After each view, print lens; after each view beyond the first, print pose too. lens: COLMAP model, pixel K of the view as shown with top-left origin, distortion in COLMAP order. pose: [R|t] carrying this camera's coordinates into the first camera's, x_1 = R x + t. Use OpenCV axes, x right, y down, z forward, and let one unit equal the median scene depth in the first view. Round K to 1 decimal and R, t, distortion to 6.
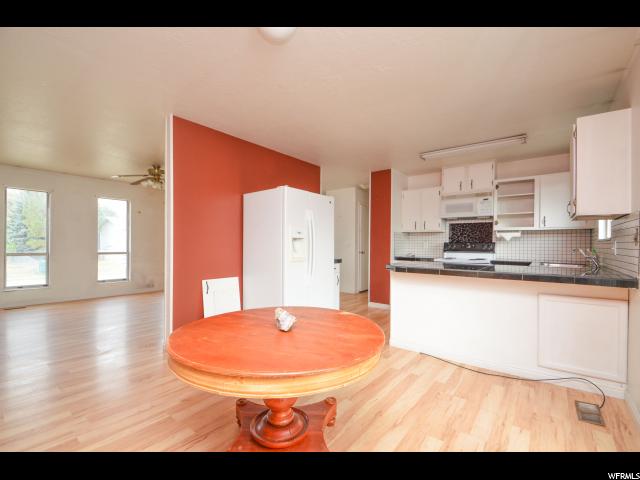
lens RADIAL K [[285.6, 0, 320.8], [0, 285.6, 244.2], [0, 0, 1]] dist [-0.013184, -0.001549]
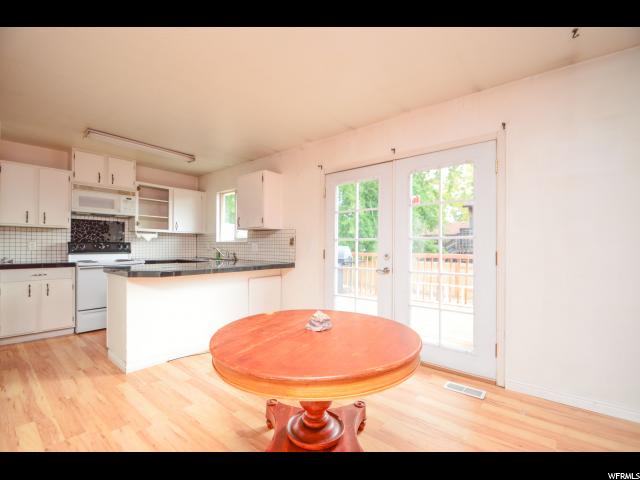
lens RADIAL K [[285.6, 0, 320.9], [0, 285.6, 244.5], [0, 0, 1]] dist [-0.013184, -0.001549]
pose [[-0.008036, 0.001773, 0.999966, -0.405822], [-0.007949, 0.999967, -0.001836, -0.003667], [-0.999936, -0.007964, -0.008022, 0.348629]]
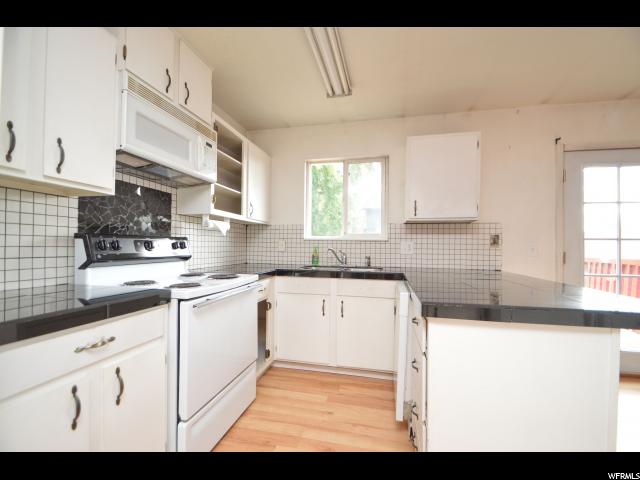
lens RADIAL K [[285.6, 0, 317.9], [0, 285.6, 242.9], [0, 0, 1]] dist [-0.013184, -0.001549]
pose [[-0.439079, 0.001544, 0.898447, 0.090214], [-0.013786, 0.999869, -0.008455, 0.002684], [-0.898342, -0.016099, -0.439001, 1.050173]]
